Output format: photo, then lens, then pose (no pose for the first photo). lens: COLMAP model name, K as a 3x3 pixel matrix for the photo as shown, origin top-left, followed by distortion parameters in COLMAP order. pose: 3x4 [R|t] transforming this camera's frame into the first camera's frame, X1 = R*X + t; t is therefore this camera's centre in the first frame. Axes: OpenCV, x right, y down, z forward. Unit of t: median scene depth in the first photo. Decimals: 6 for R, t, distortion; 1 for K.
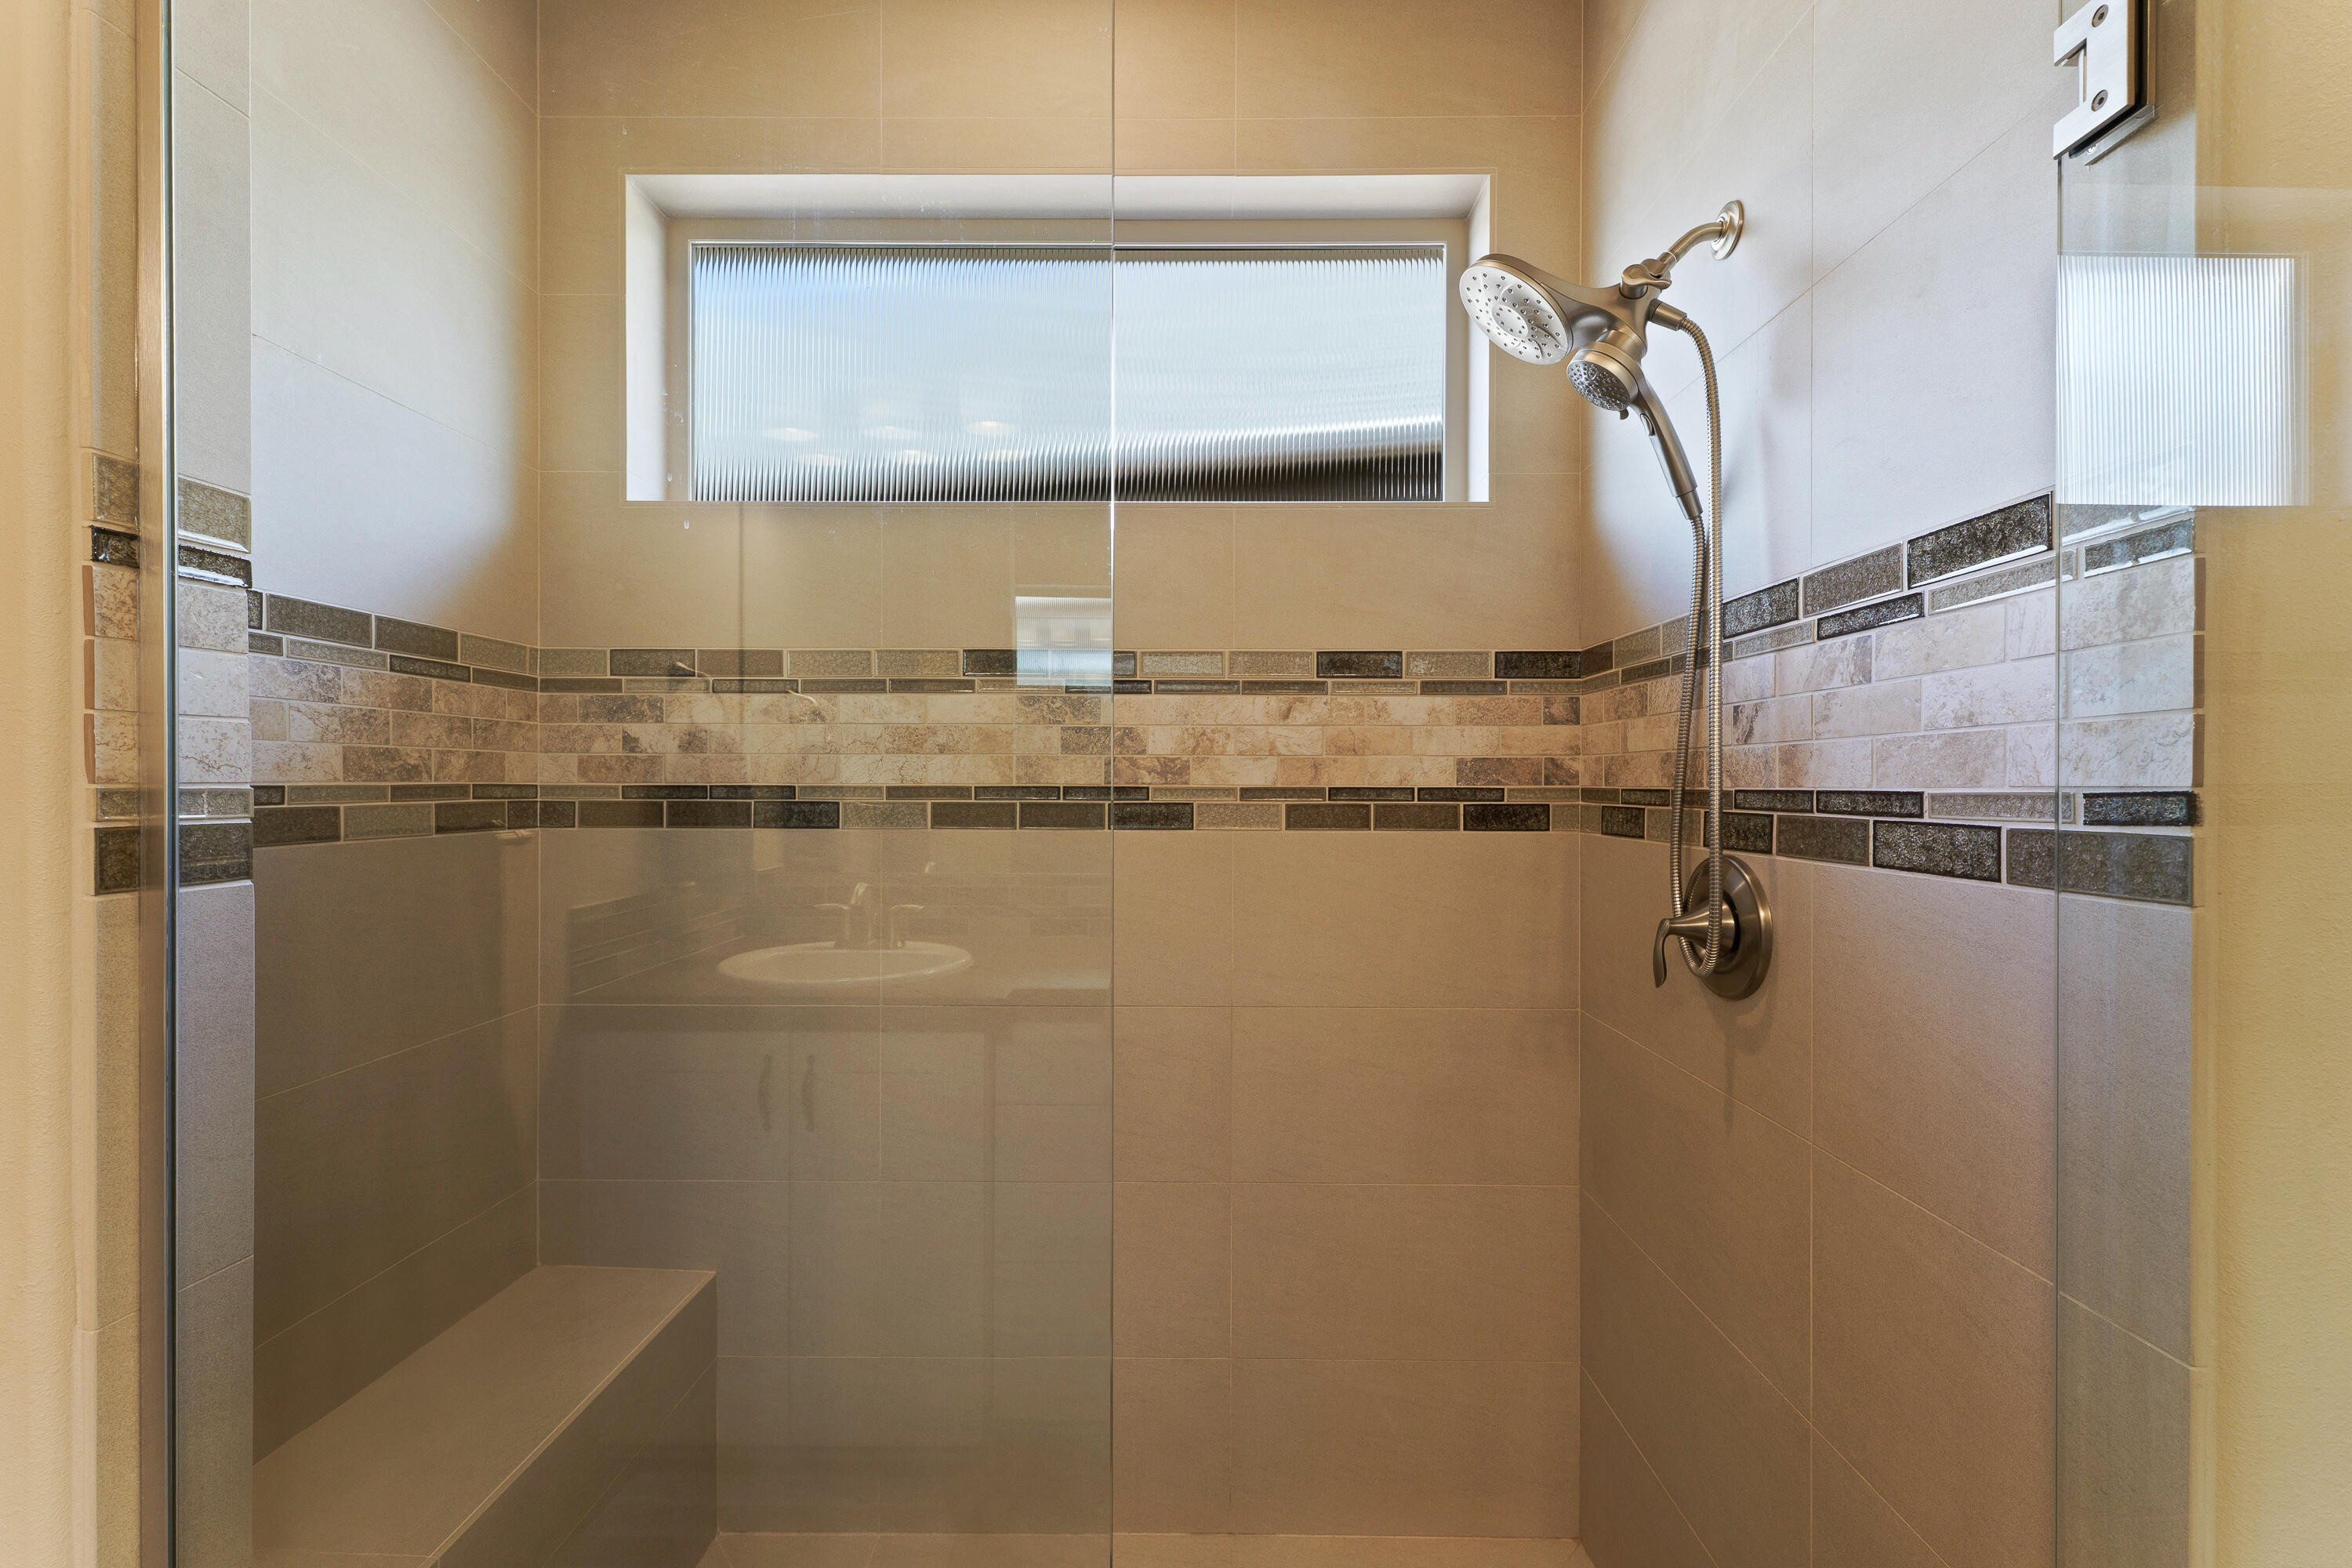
lens RADIAL K [[967.2, 0, 1176.0], [0, 967.2, 784.0], [0, 0, 1]] dist [-0.000280, 0.000010]
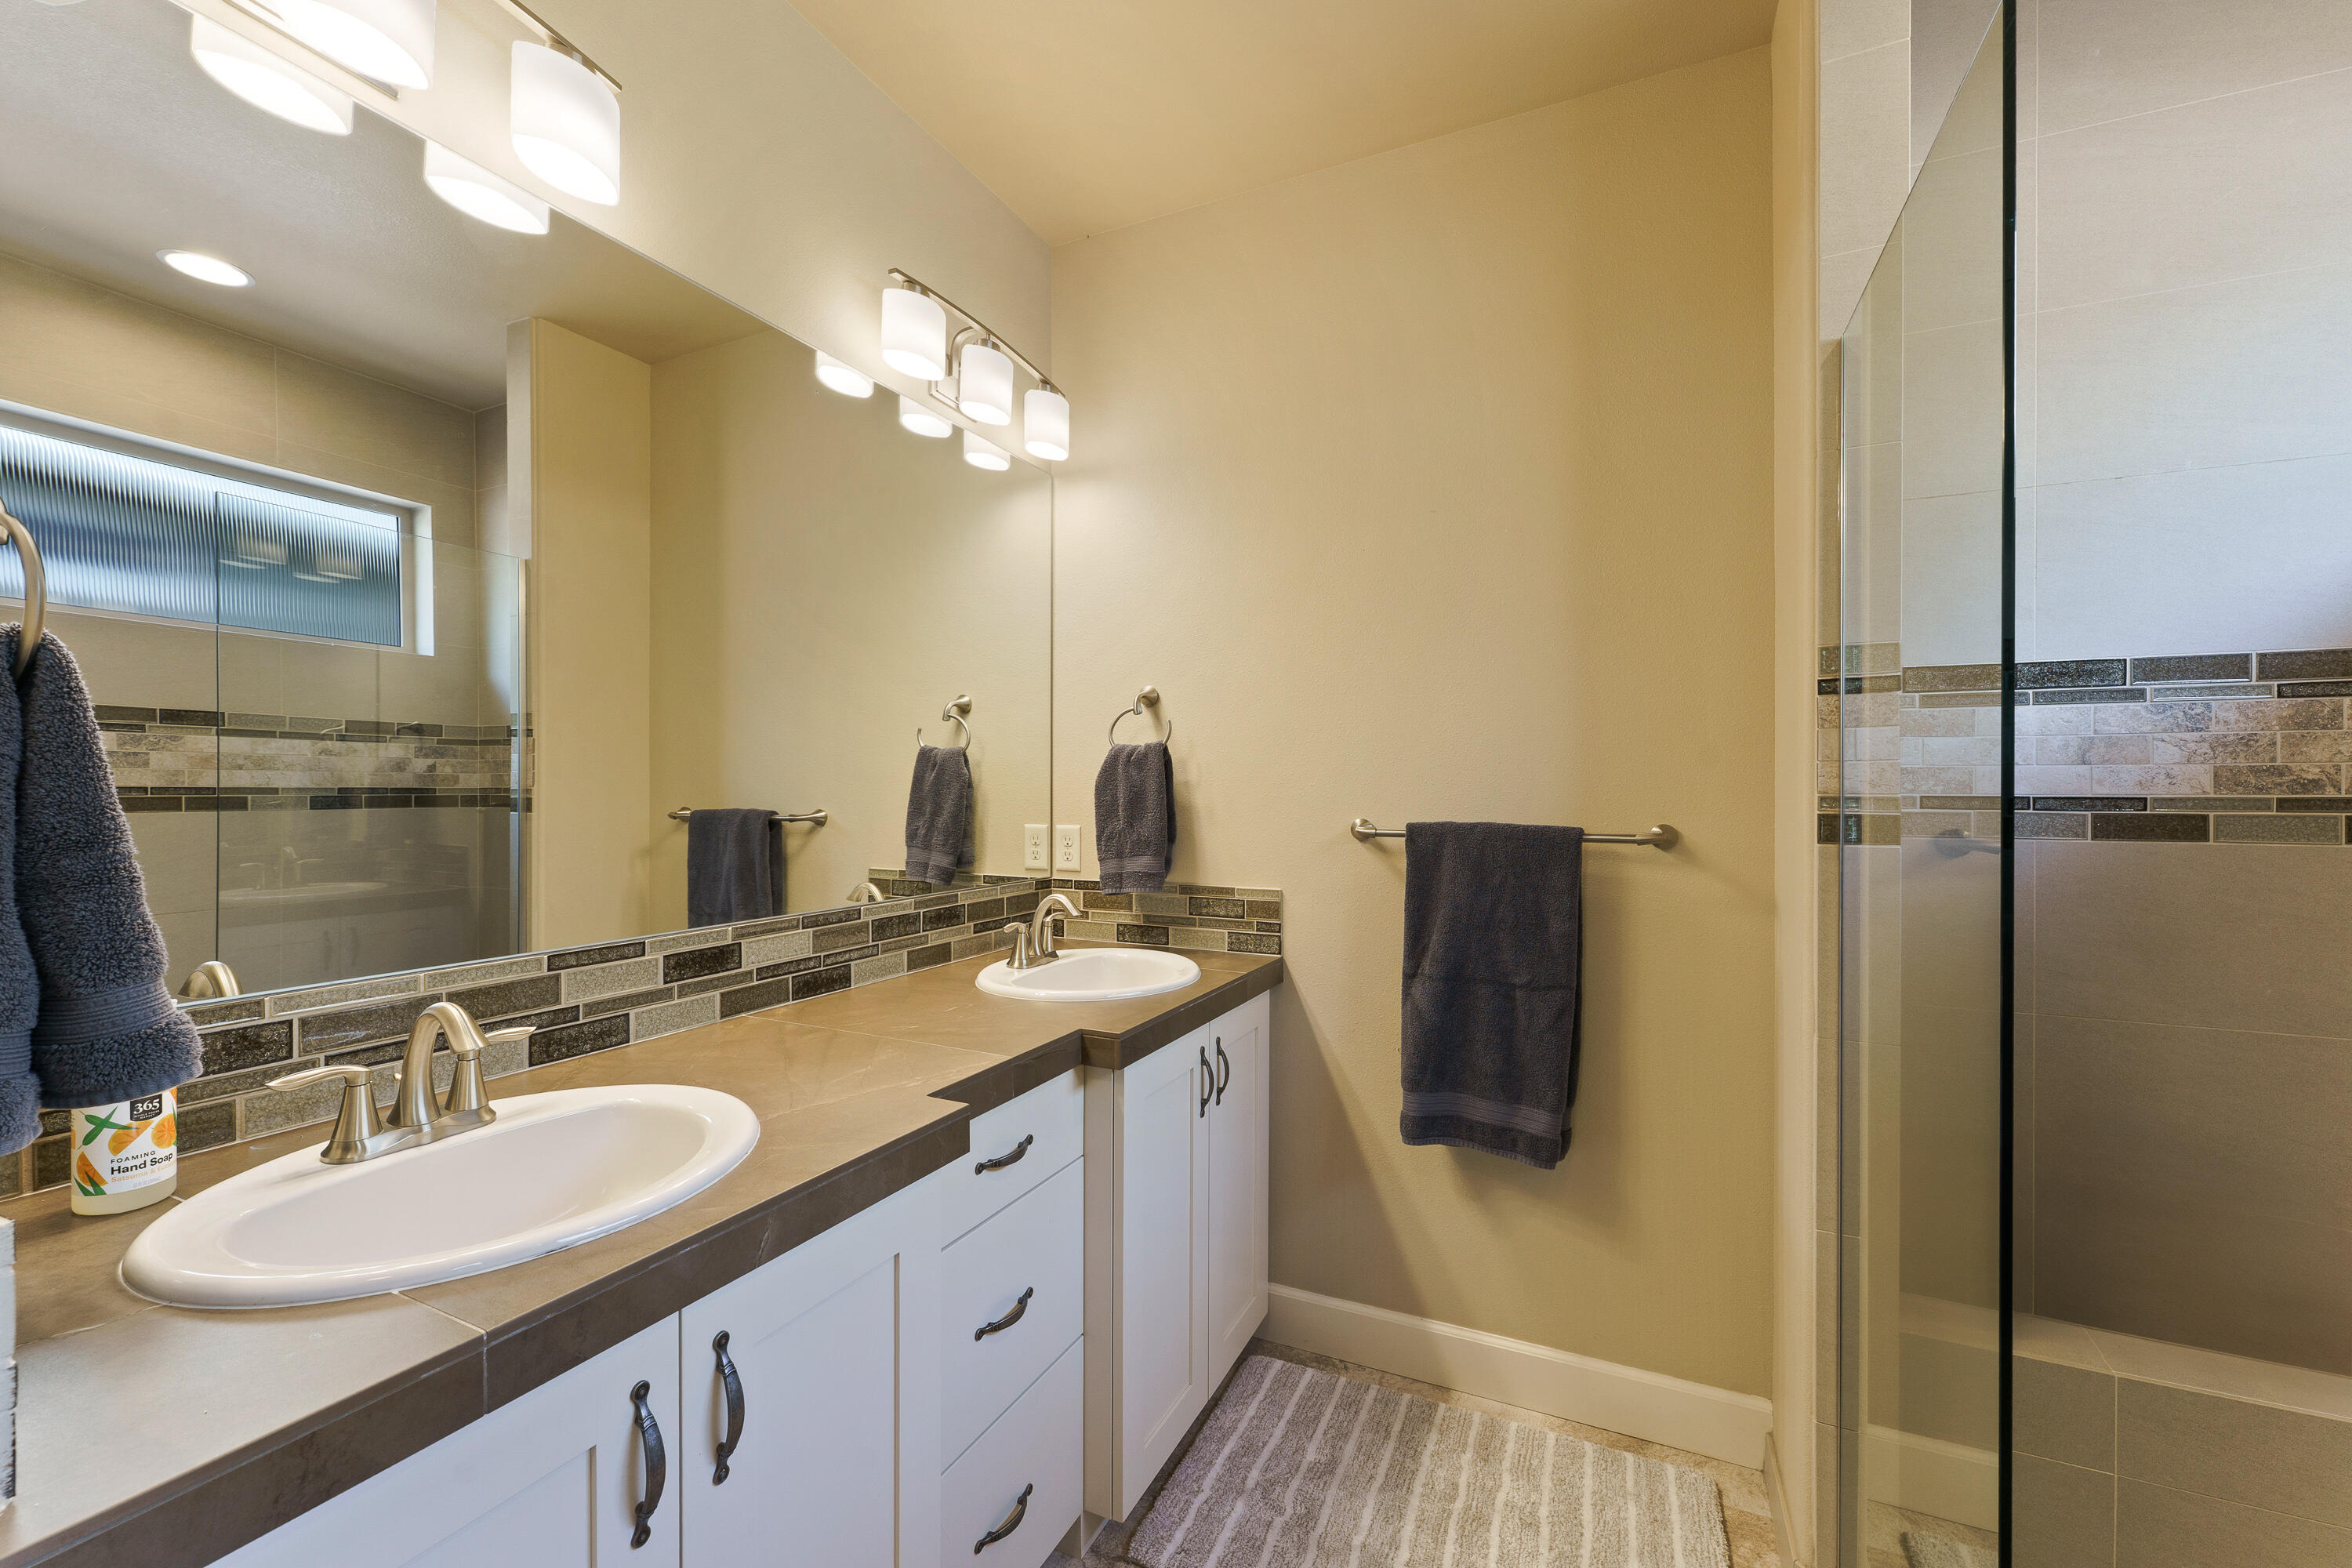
lens RADIAL K [[956.8, 0, 1183.4], [0, 956.8, 772.8], [0, 0, 1]] dist [0.000610, -0.000299]
pose [[-0.395204, -0.019148, -0.918394, 0.802317], [-0.005513, 0.999814, -0.018473, -0.000111], [0.918577, -0.002237, -0.395236, 0.277444]]
